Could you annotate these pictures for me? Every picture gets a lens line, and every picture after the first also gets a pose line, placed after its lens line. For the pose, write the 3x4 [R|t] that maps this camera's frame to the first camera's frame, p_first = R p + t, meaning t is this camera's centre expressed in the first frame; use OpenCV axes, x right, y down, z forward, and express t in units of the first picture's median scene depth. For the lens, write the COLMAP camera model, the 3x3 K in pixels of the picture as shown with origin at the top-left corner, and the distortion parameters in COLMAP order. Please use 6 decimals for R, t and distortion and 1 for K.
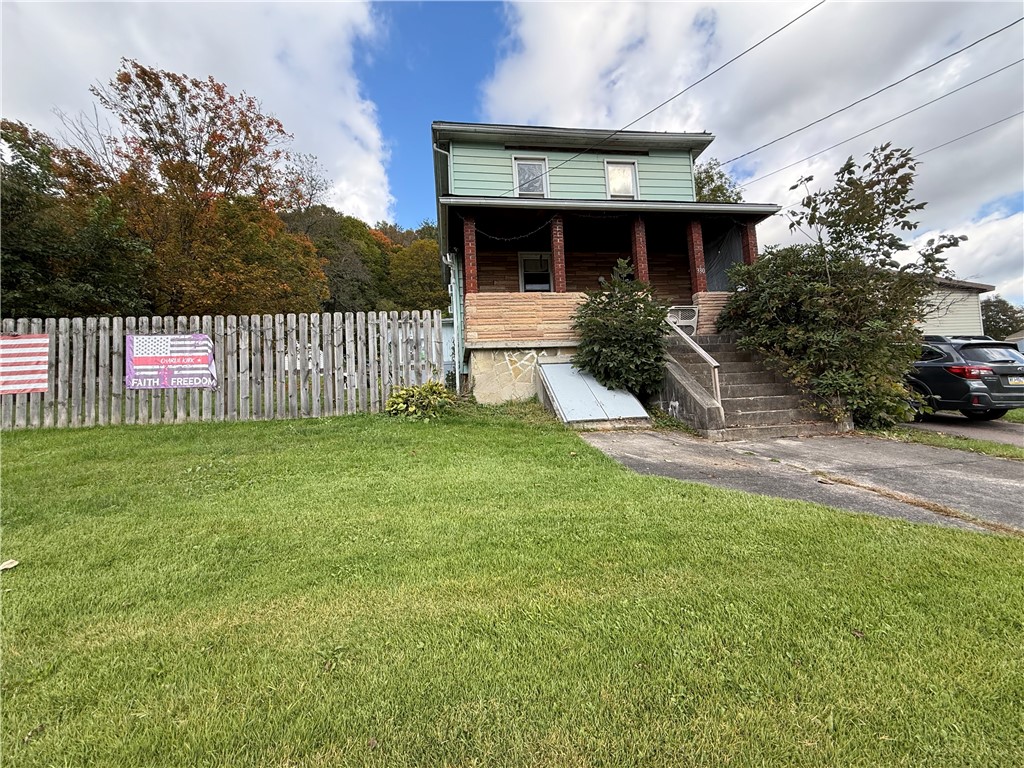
lens RADIAL K [[408.0, 0, 513.5], [0, 408.0, 383.5], [0, 0, 1]] dist [0.000914, -0.000657]
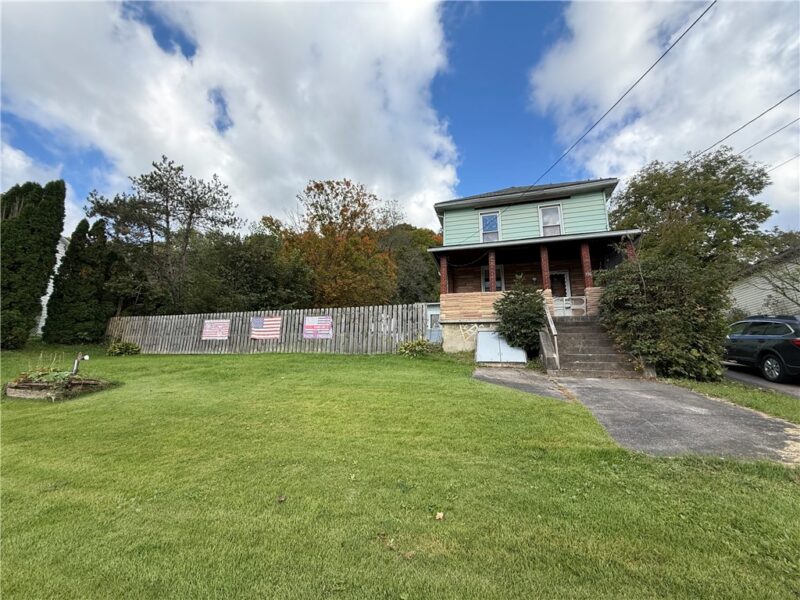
lens RADIAL K [[318.8, 0, 399.6], [0, 318.8, 299.0], [0, 0, 1]] dist [0.000914, -0.000657]
pose [[0.902024, -0.024240, -0.431004, 0.359159], [-0.037935, 0.990109, -0.135077, 0.013548], [0.430015, 0.138193, 0.892183, -0.430057]]
